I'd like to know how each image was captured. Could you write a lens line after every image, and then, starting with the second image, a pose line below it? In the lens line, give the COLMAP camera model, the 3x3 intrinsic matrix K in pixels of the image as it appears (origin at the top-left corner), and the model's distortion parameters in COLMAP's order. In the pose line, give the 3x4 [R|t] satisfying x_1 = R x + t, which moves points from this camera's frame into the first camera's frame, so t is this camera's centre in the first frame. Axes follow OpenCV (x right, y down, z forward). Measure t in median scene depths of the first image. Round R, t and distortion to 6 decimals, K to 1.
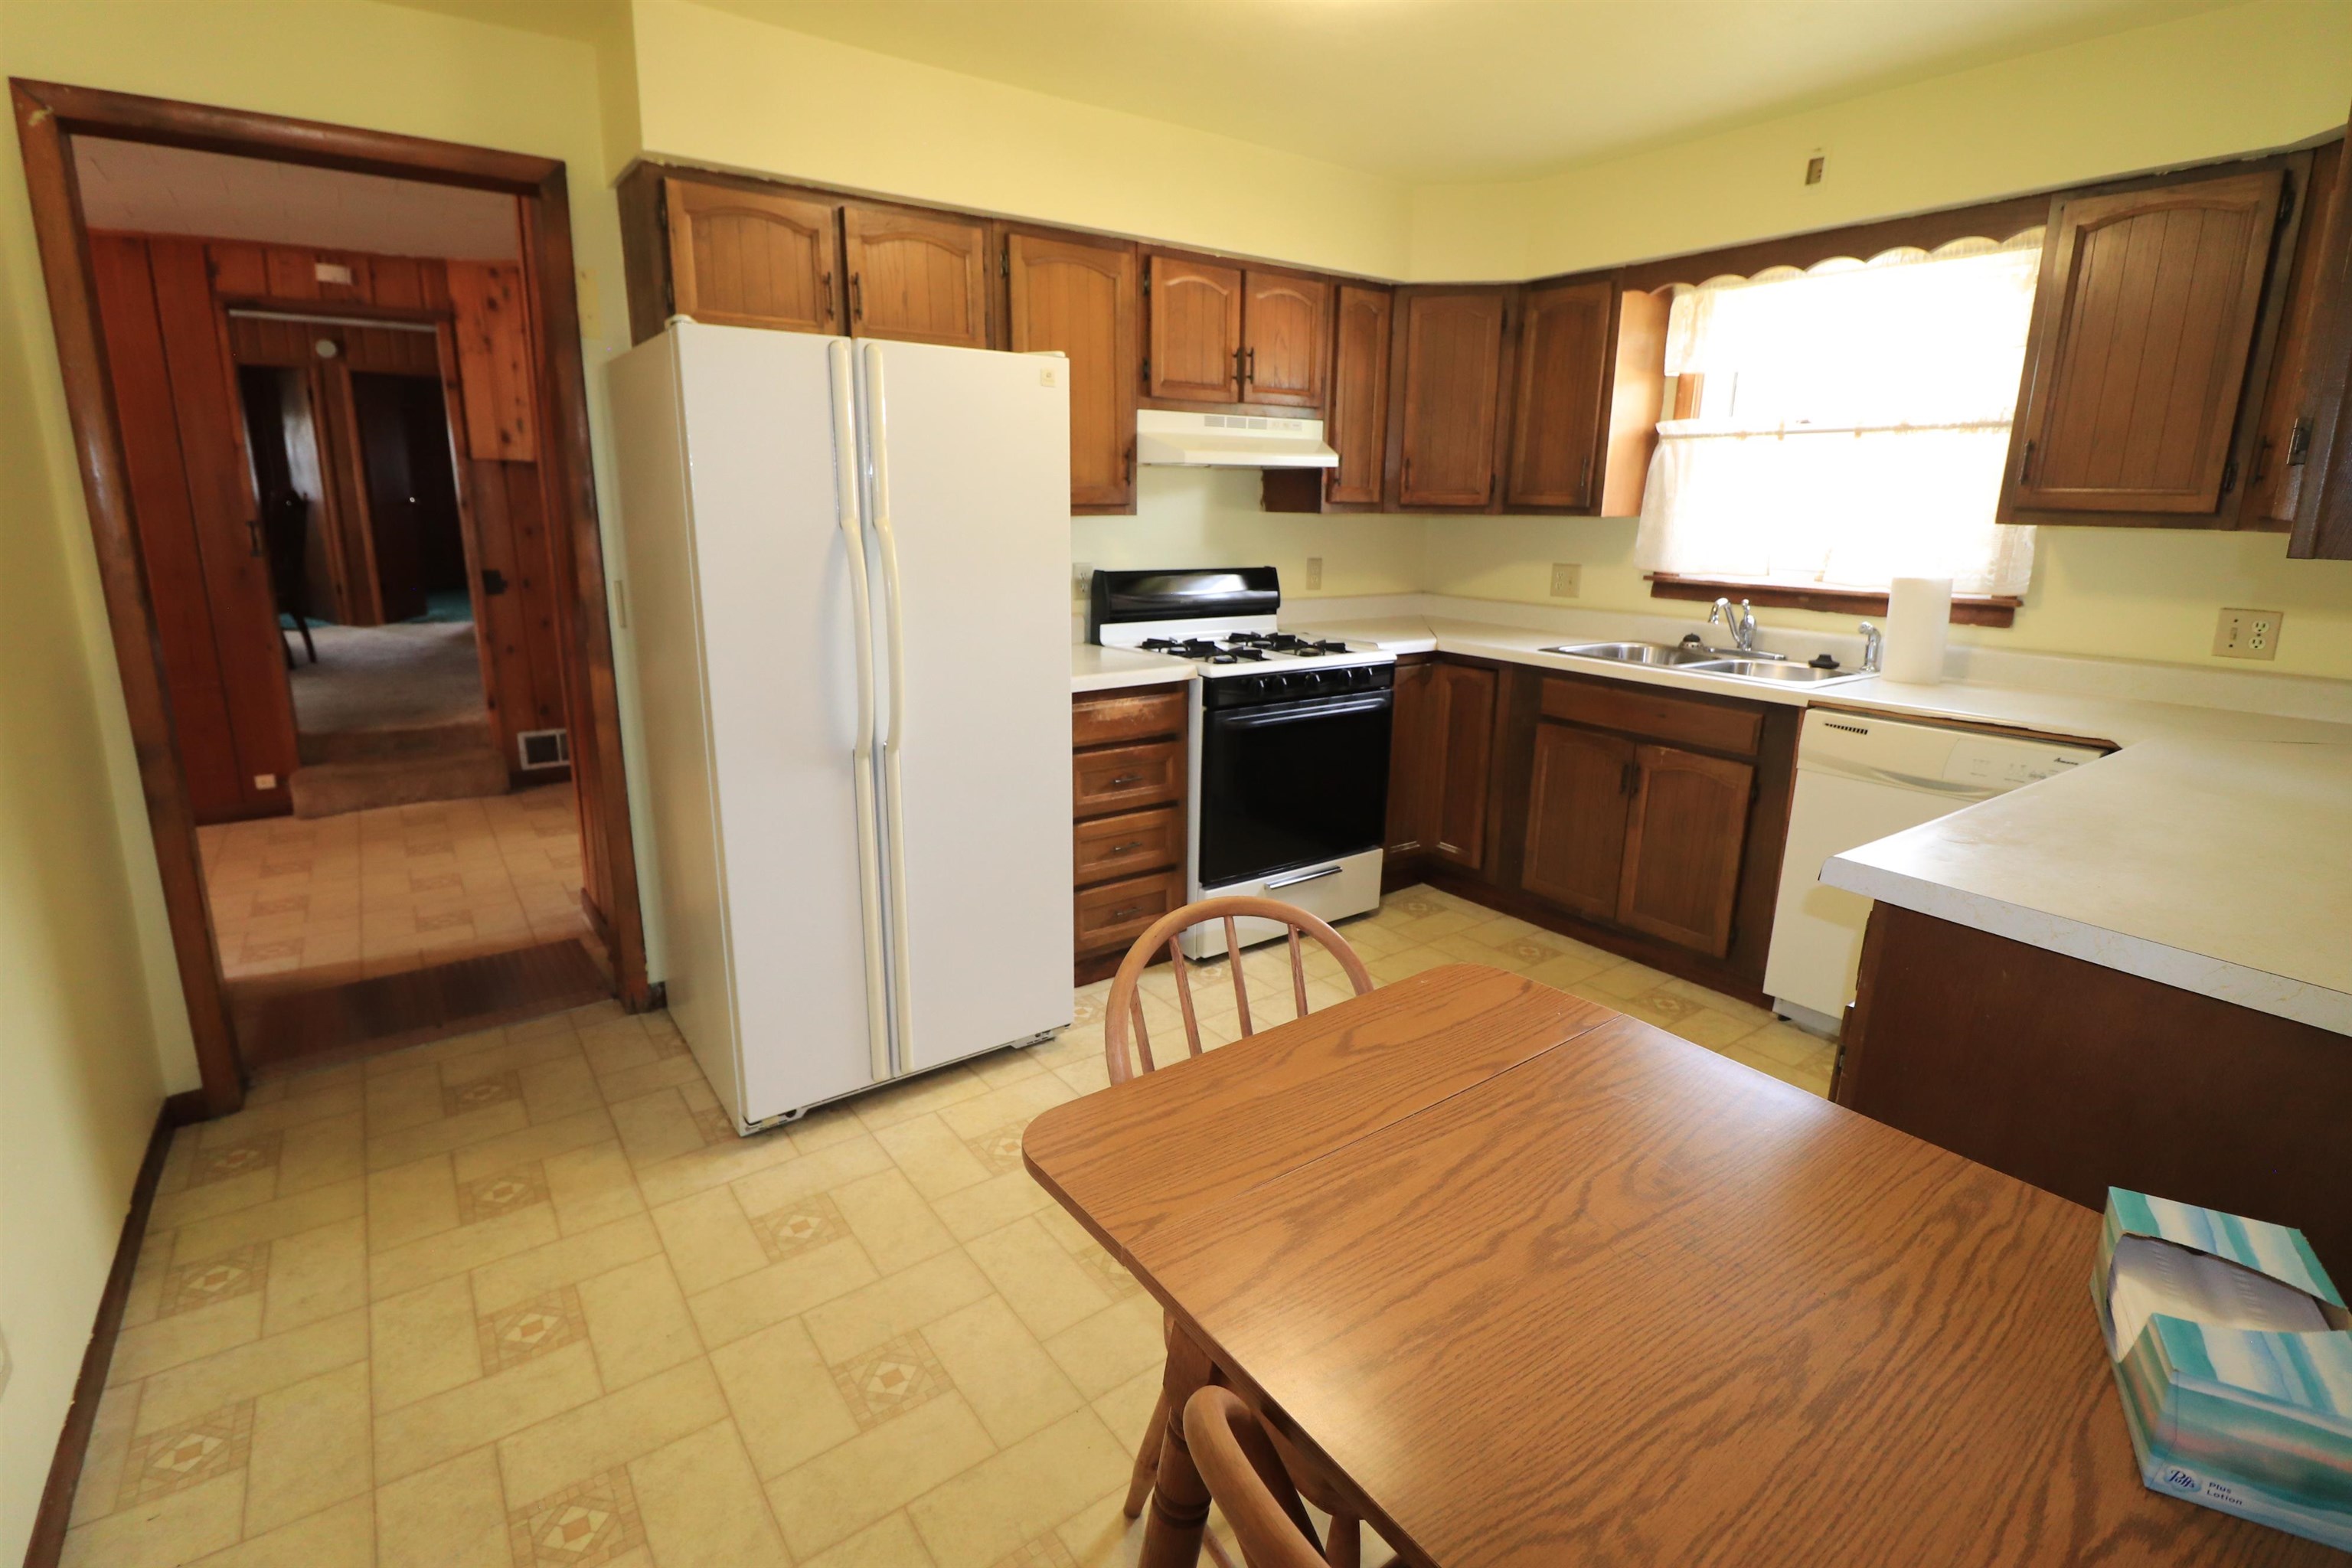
lens RADIAL K [[1073.2, 0, 1170.1], [0, 1073.2, 749.9], [0, 0, 1]] dist [-0.003394, -0.011230]
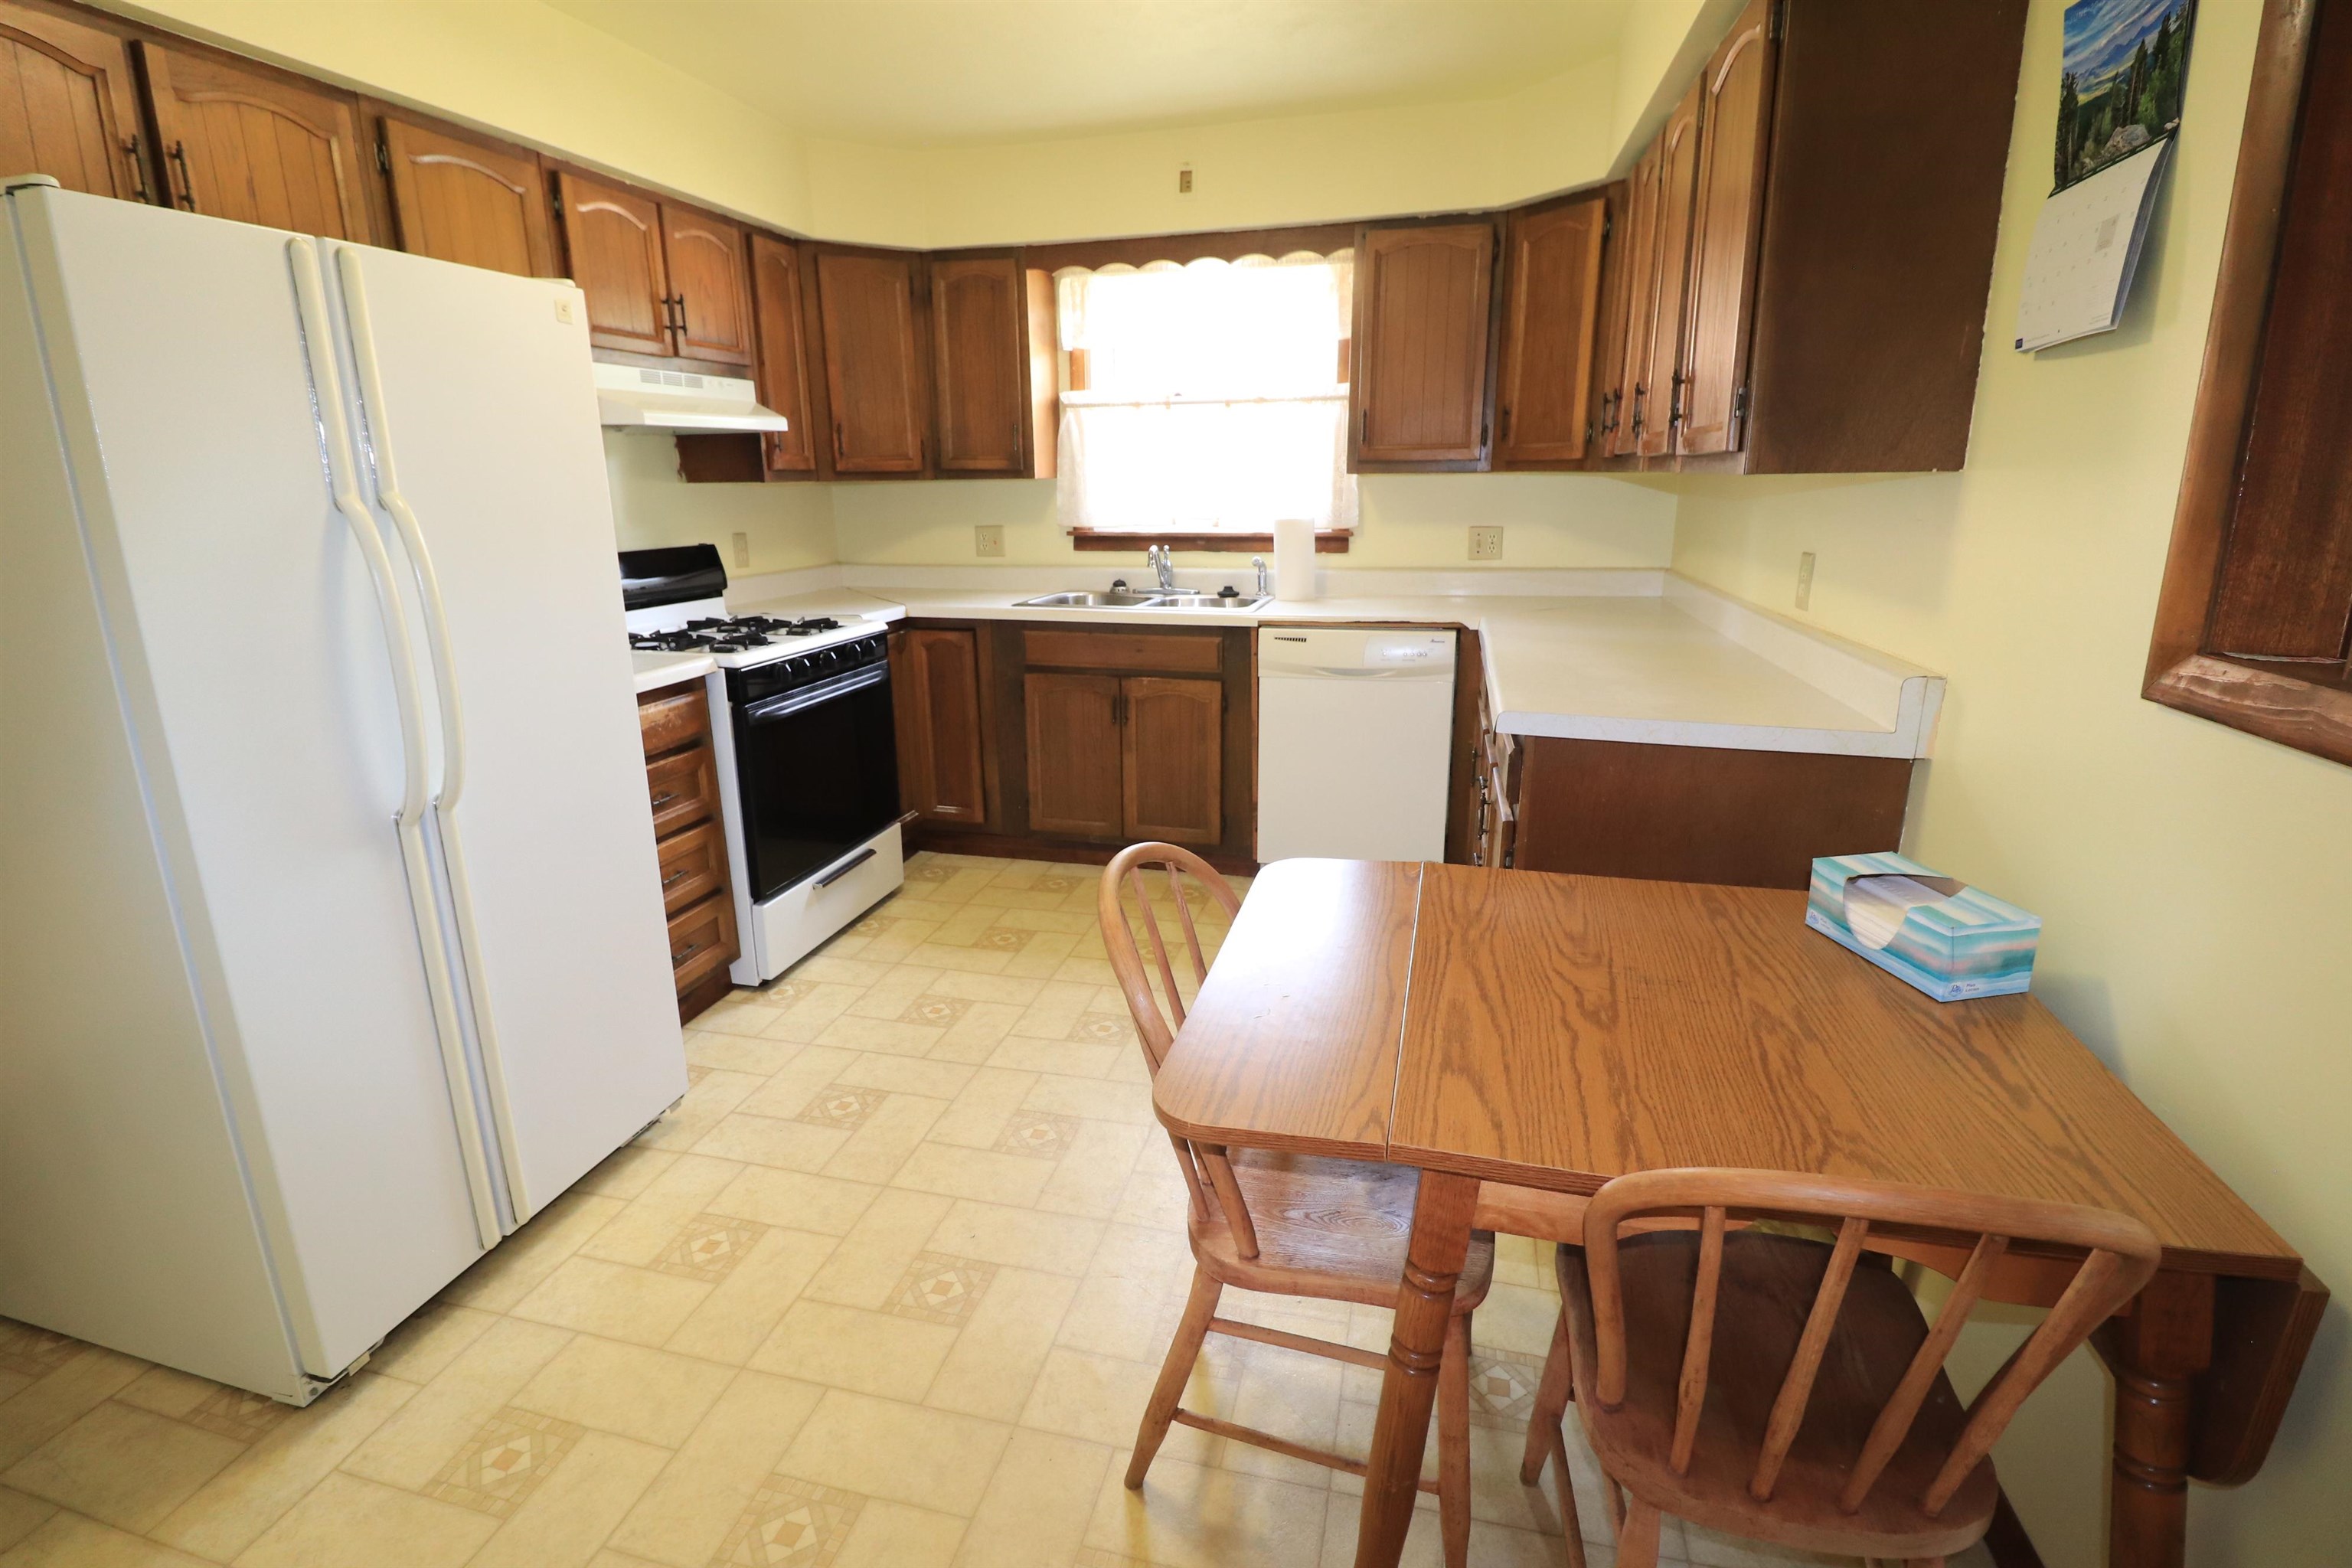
lens RADIAL K [[1073.2, 0, 1170.1], [0, 1073.2, 749.9], [0, 0, 1]] dist [-0.003394, -0.011230]
pose [[0.770490, -0.175775, 0.612738, -0.219401], [0.162156, 0.983656, 0.078275, -0.011062], [-0.616482, 0.039049, 0.786400, 0.077745]]
